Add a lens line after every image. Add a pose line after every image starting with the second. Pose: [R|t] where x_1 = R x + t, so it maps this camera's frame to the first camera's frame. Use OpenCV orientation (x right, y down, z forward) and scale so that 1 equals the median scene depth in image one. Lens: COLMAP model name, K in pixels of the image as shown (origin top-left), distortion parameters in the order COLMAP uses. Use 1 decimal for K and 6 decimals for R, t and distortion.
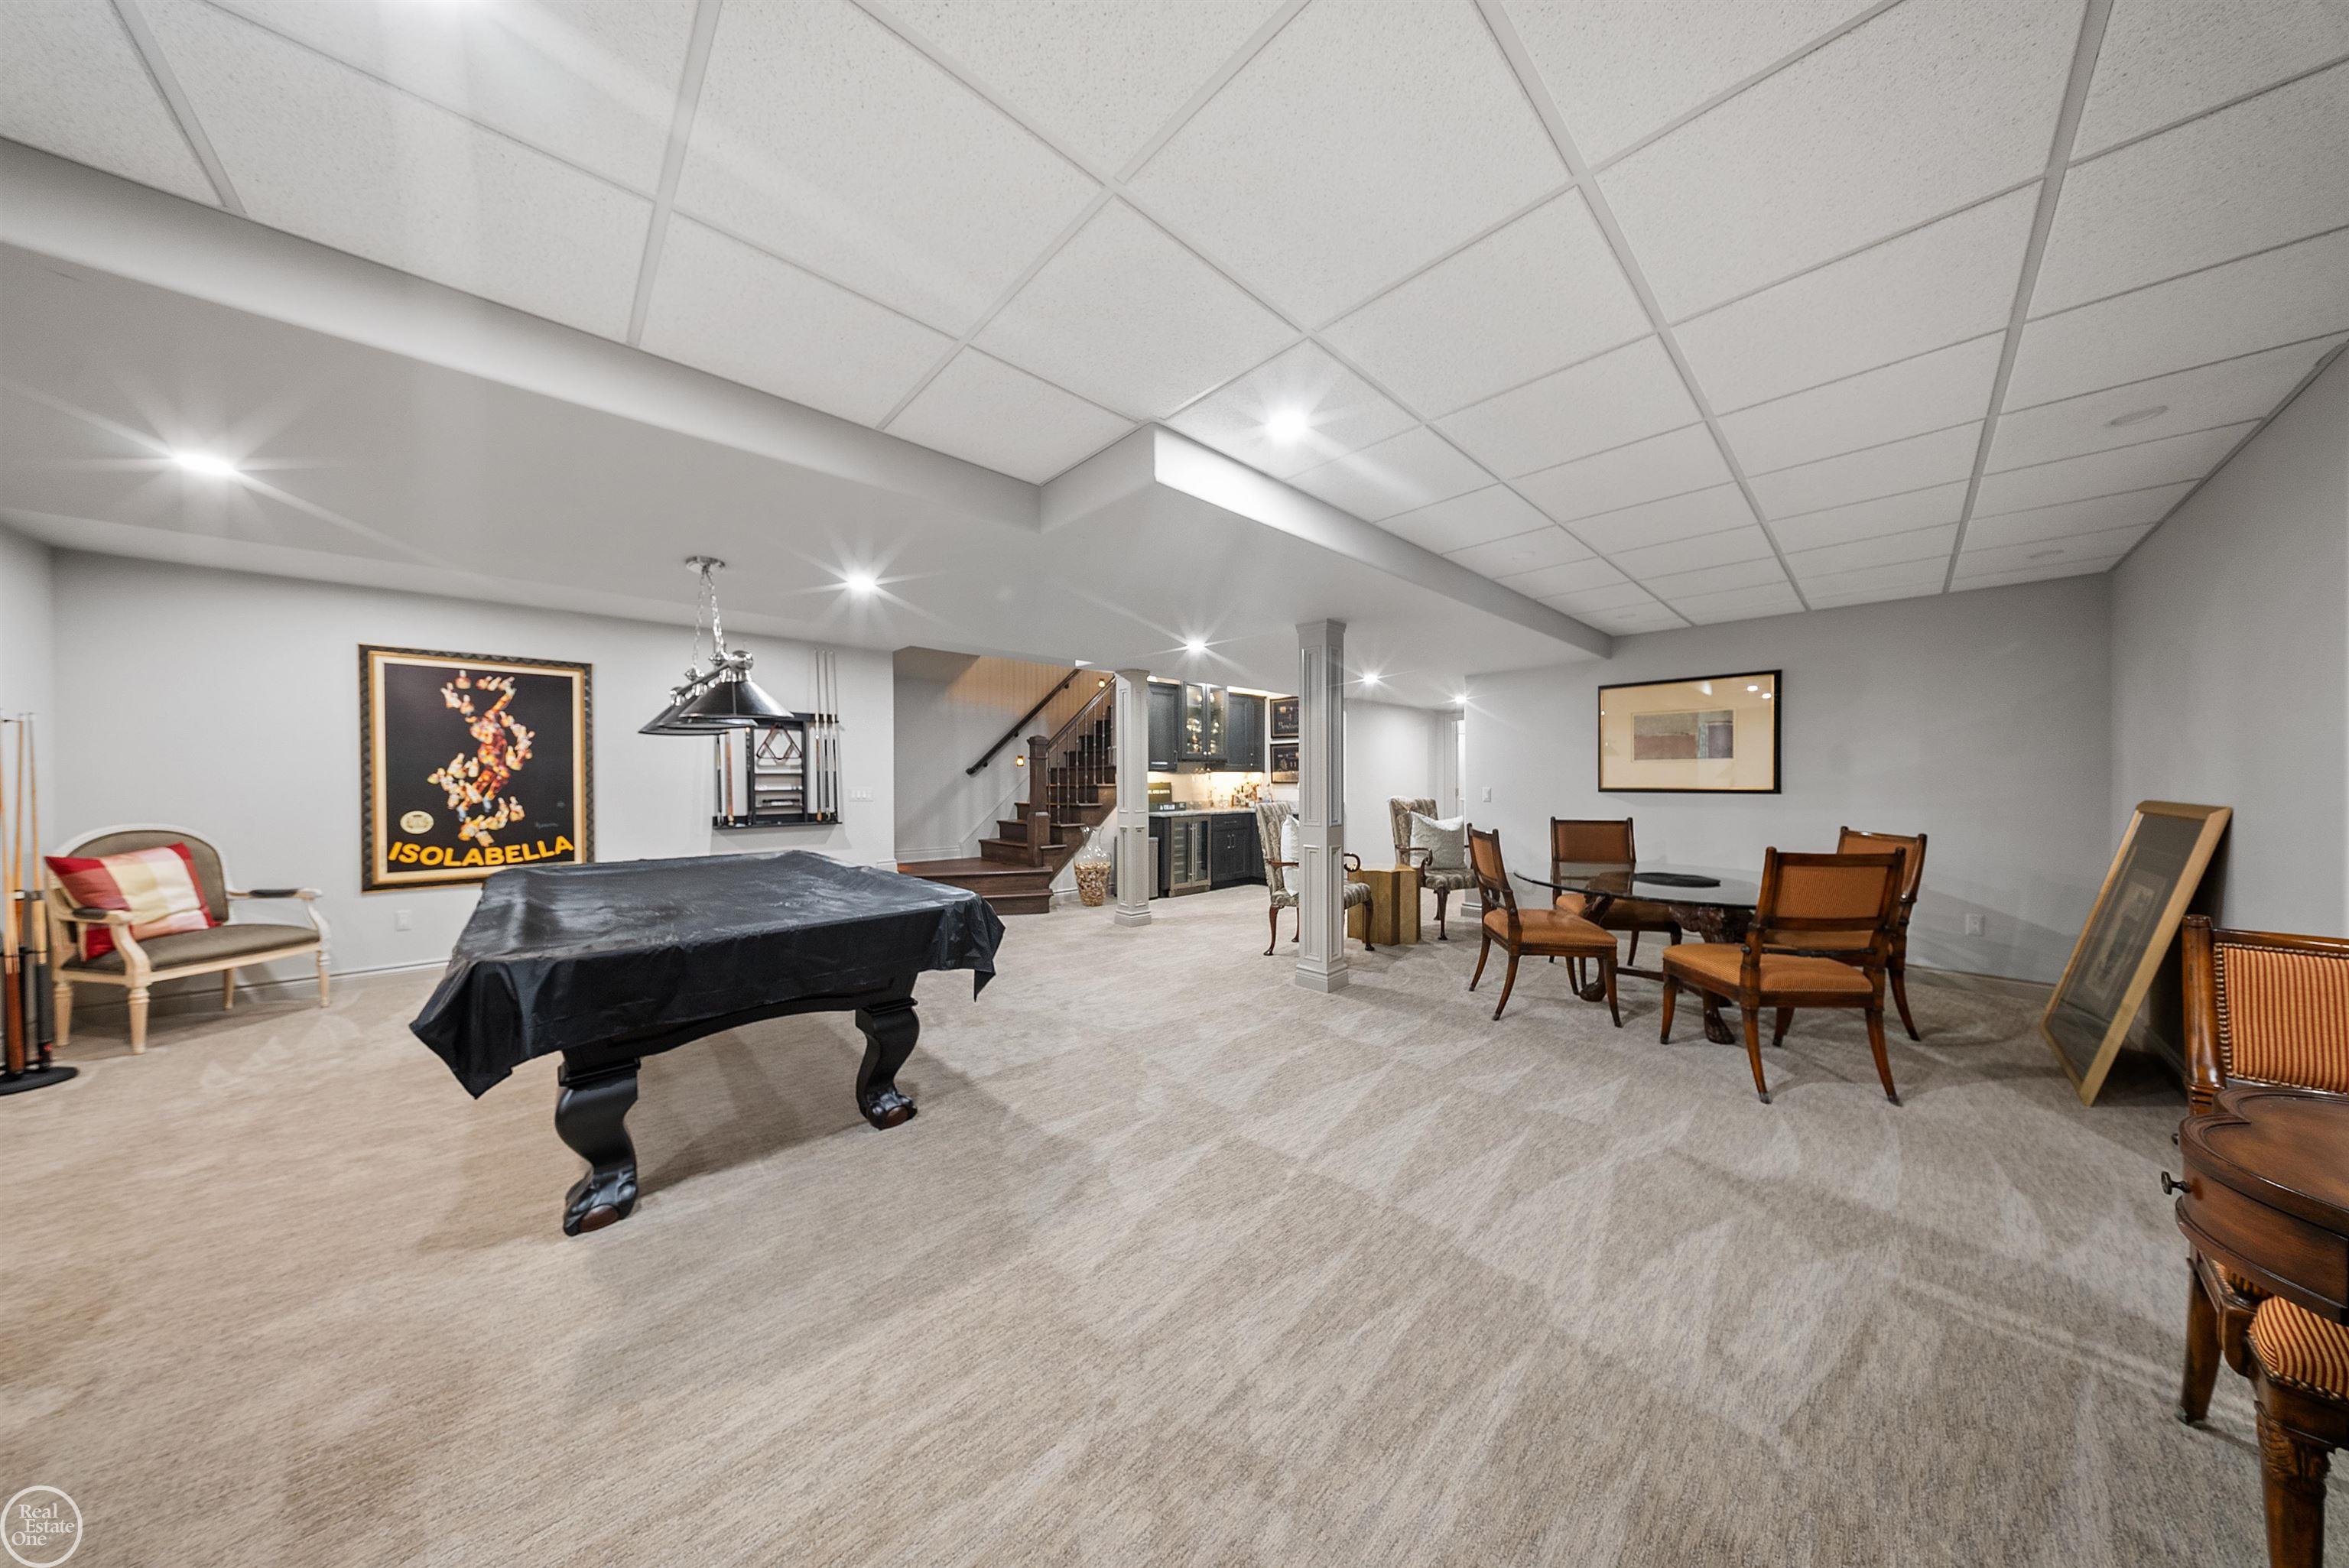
lens RADIAL K [[689.7, 0, 1188.0], [0, 689.7, 774.2], [0, 0, 1]] dist [-0.000136, -0.000038]
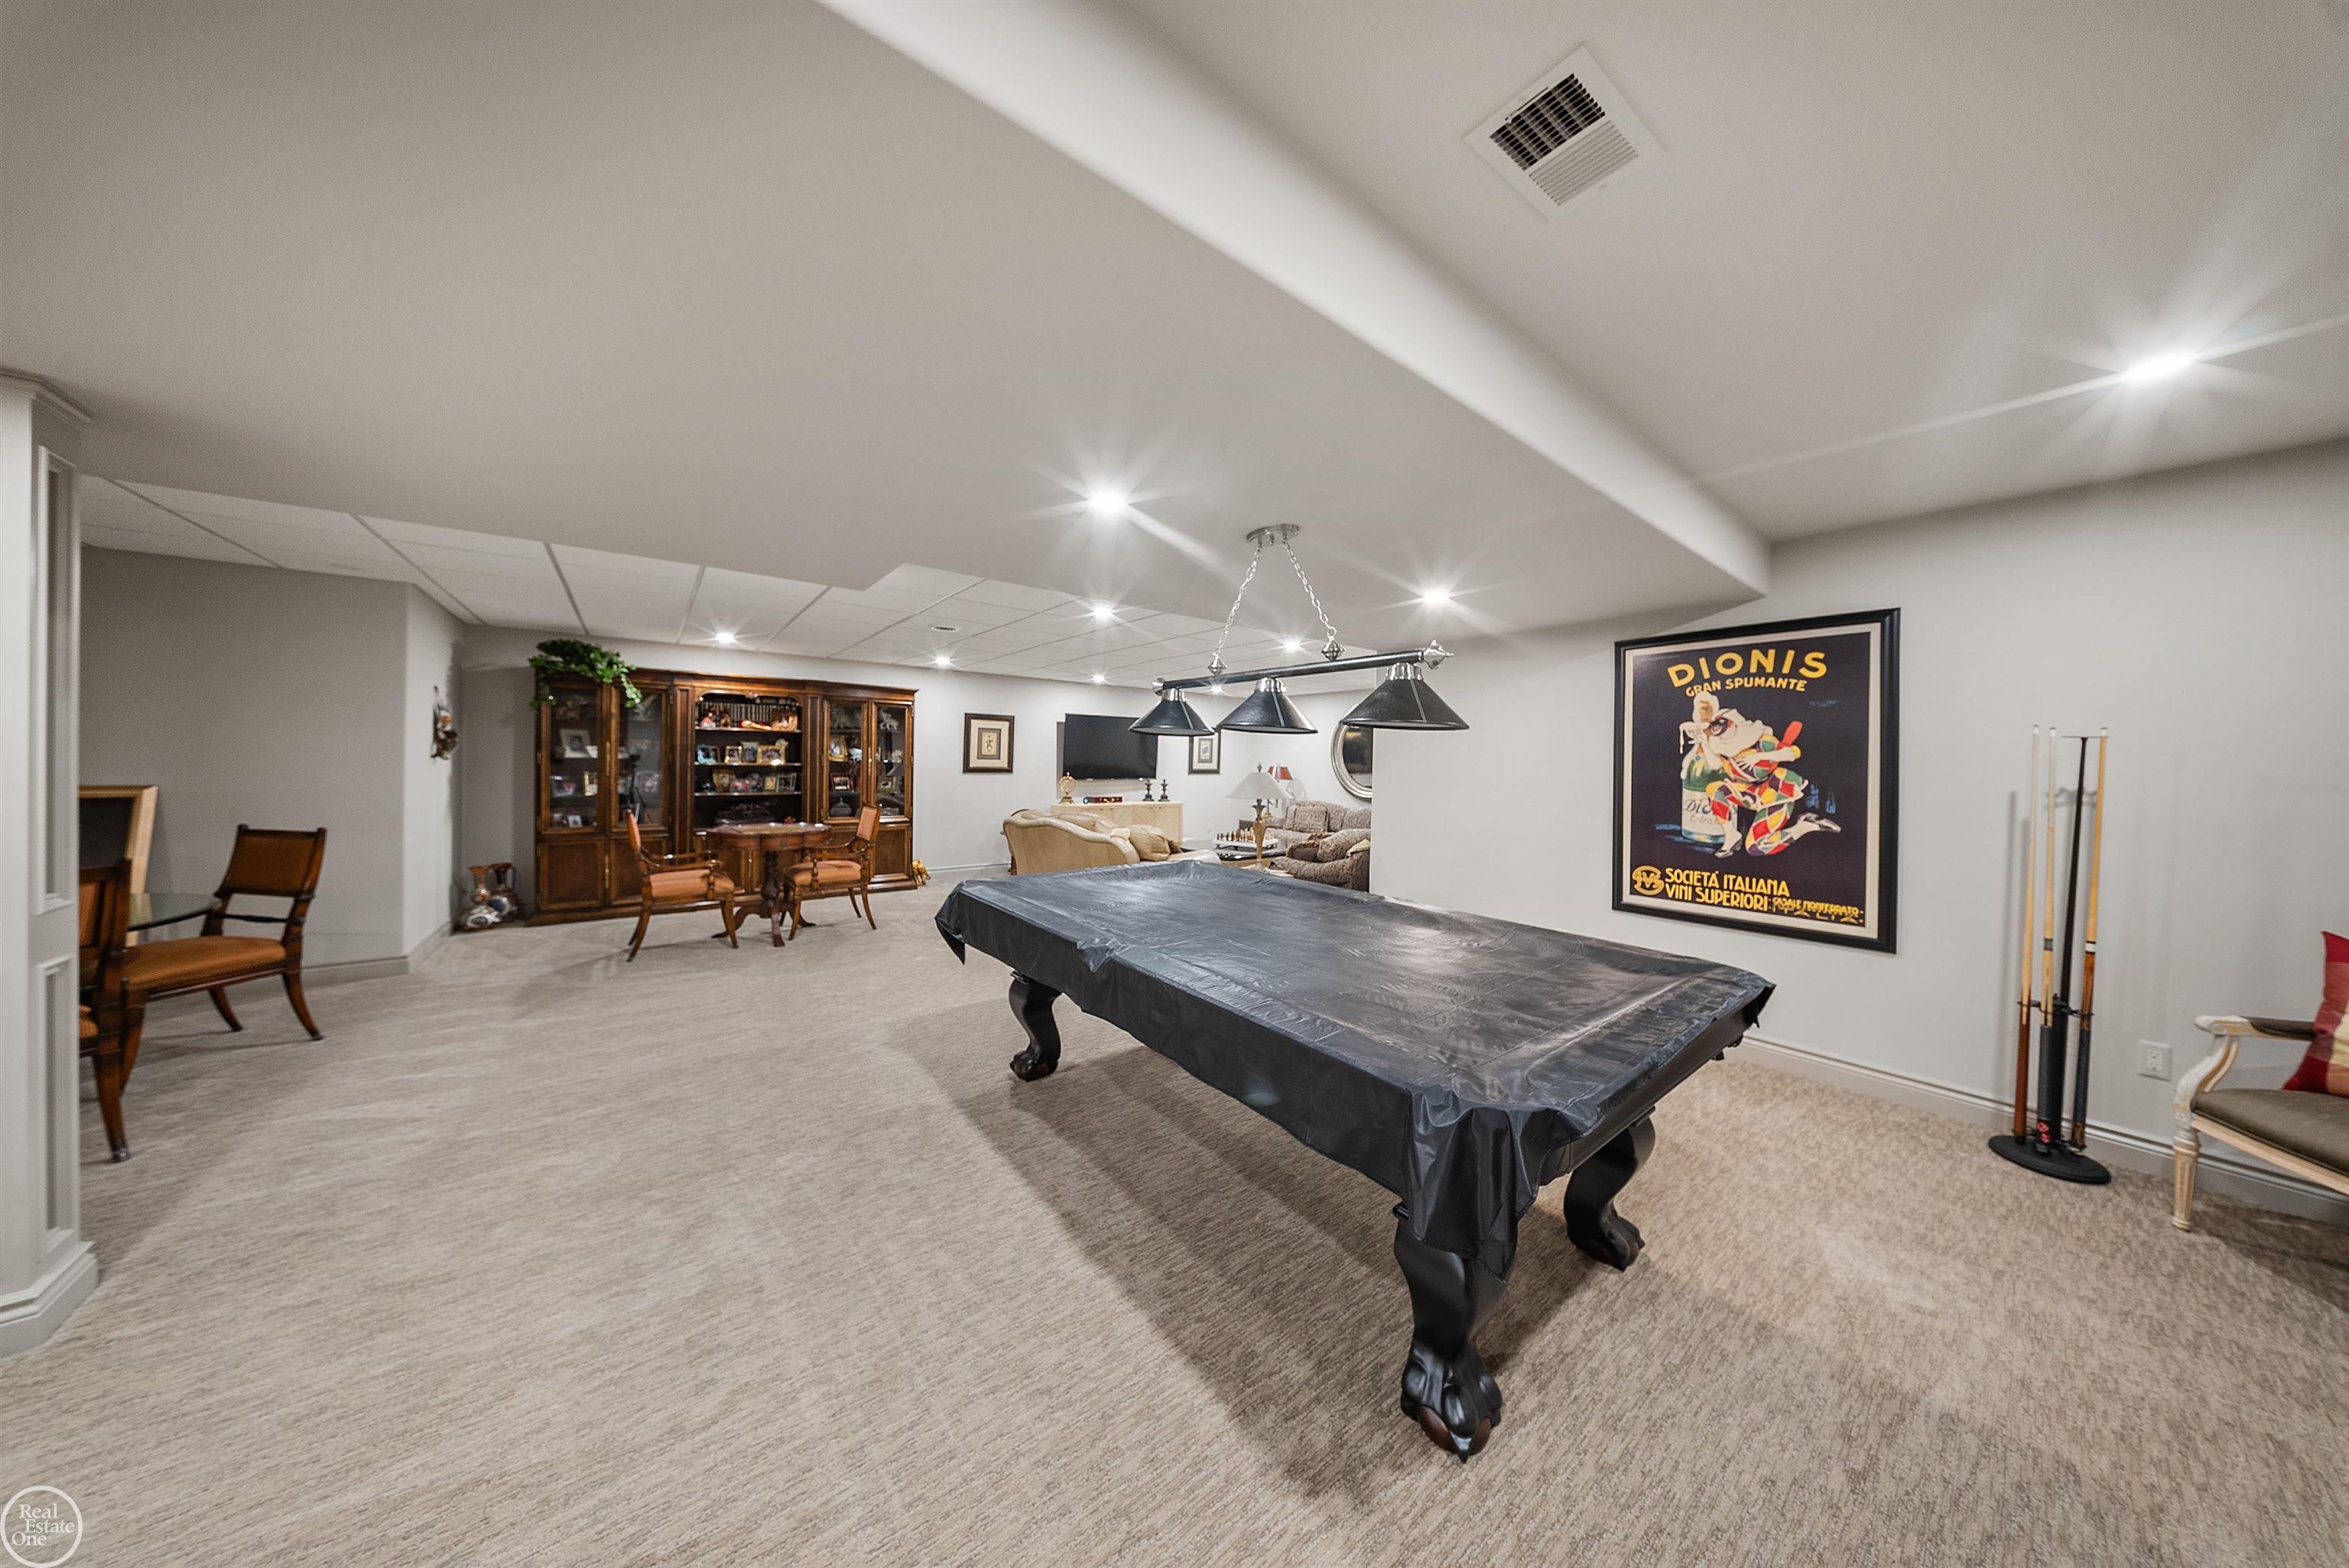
lens RADIAL K [[689.7, 0, 1175.2], [0, 689.7, 775.2], [0, 0, 1]] dist [-0.000136, -0.000038]
pose [[-0.996397, -0.009421, 0.084284, -0.676493], [-0.009150, 0.999952, 0.003596, -0.001124], [-0.084314, 0.002812, -0.996435, 1.899176]]
